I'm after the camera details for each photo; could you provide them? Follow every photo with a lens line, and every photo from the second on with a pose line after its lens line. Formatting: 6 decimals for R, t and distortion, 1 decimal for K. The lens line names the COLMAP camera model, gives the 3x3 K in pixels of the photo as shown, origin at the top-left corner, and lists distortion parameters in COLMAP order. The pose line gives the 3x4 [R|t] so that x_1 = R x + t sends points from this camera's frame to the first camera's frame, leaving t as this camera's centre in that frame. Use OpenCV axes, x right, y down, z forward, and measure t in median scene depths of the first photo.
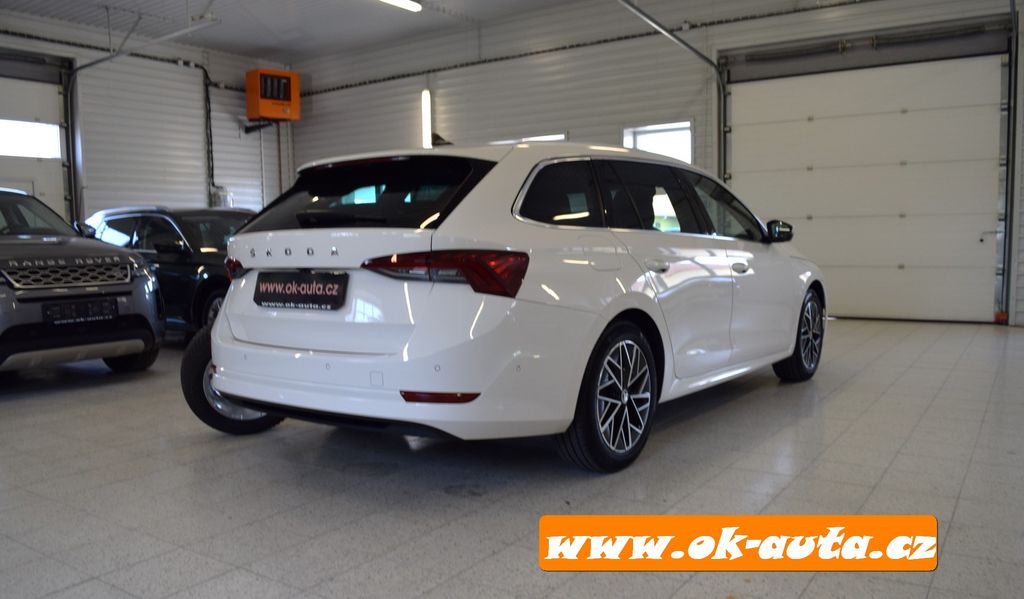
lens RADIAL K [[799.3, 0, 513.7], [0, 799.3, 338.5], [0, 0, 1]] dist [-0.086219, 0.011037]
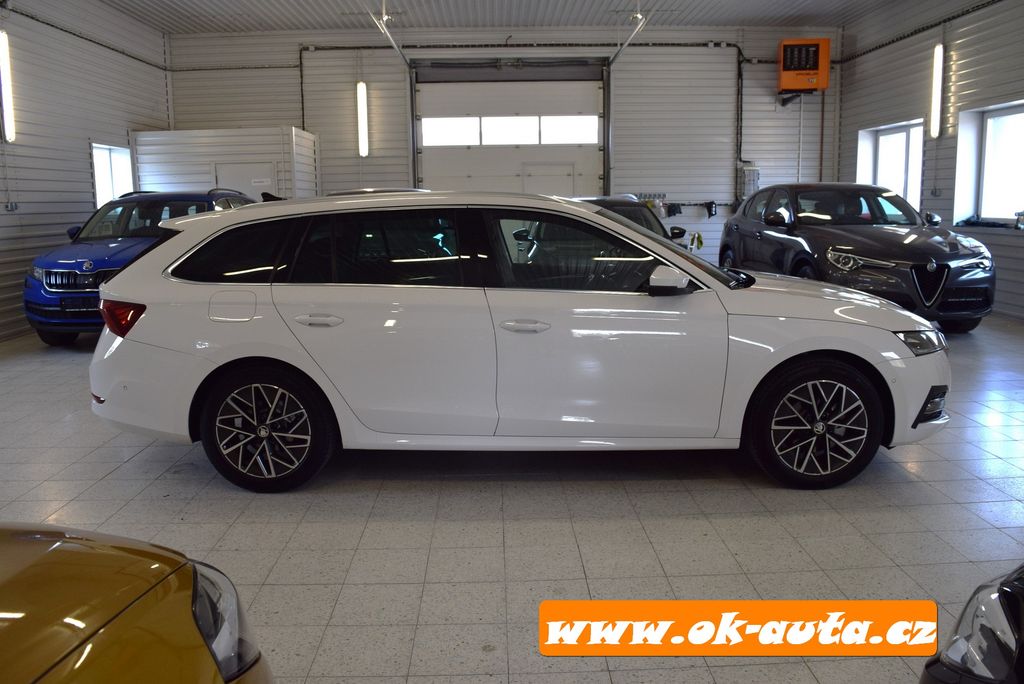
lens RADIAL K [[795.1, 0, 512.0], [0, 795.1, 342.0], [0, 0, 1]] dist [-0.087335, 0.007896]
pose [[0.584995, 0.148715, -0.797286, 0.419088], [-0.090788, 0.988874, 0.117837, -0.074954], [0.805940, 0.003450, 0.591987, 0.210376]]
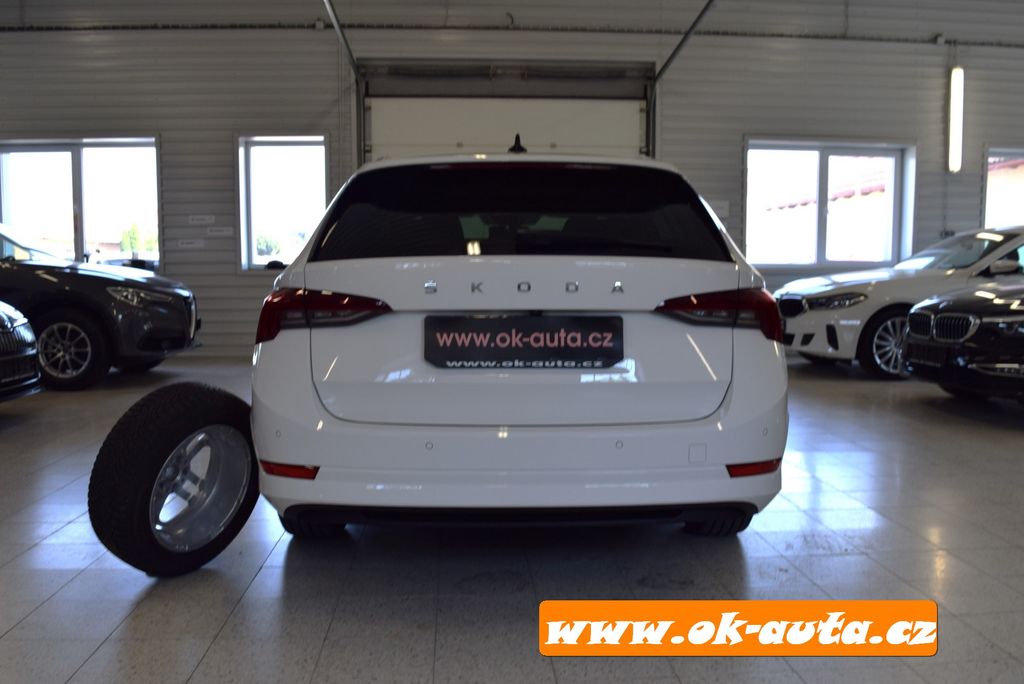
lens RADIAL K [[903.5, 0, 516.6], [0, 903.5, 381.9], [0, 0, 1]] dist [-0.097229, 0.022687]
pose [[0.792114, -0.056159, 0.607784, -0.233268], [0.057582, 0.998193, 0.017187, -0.012207], [-0.607651, 0.021383, 0.793916, 0.114467]]
